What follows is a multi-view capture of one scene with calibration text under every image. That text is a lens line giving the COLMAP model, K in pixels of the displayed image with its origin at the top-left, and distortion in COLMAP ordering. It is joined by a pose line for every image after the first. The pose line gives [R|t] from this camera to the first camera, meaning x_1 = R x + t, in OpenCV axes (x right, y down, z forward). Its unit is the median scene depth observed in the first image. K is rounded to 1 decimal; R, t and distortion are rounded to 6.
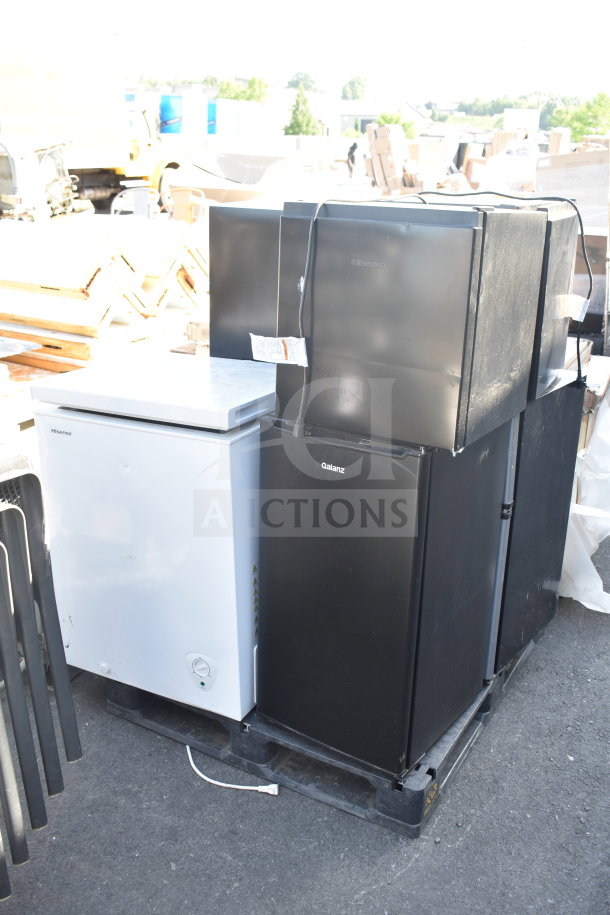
lens RADIAL K [[869.4, 0, 305.0], [0, 869.4, 457.5], [0, 0, 1]] dist [-0.078157, -0.005159]
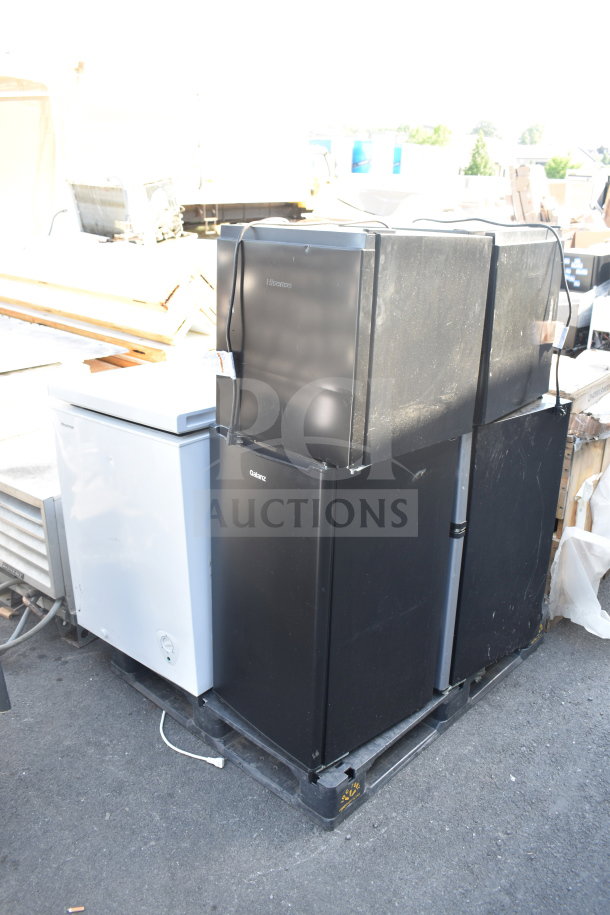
lens RADIAL K [[753.6, 0, 305.0], [0, 753.6, 457.5], [0, 0, 1]] dist [-0.089123, 0.000484]
pose [[0.972950, 0.073248, -0.219098, 0.231082], [-0.072512, 0.997302, 0.011408, -0.019755], [0.219343, 0.004788, 0.975636, 0.090612]]
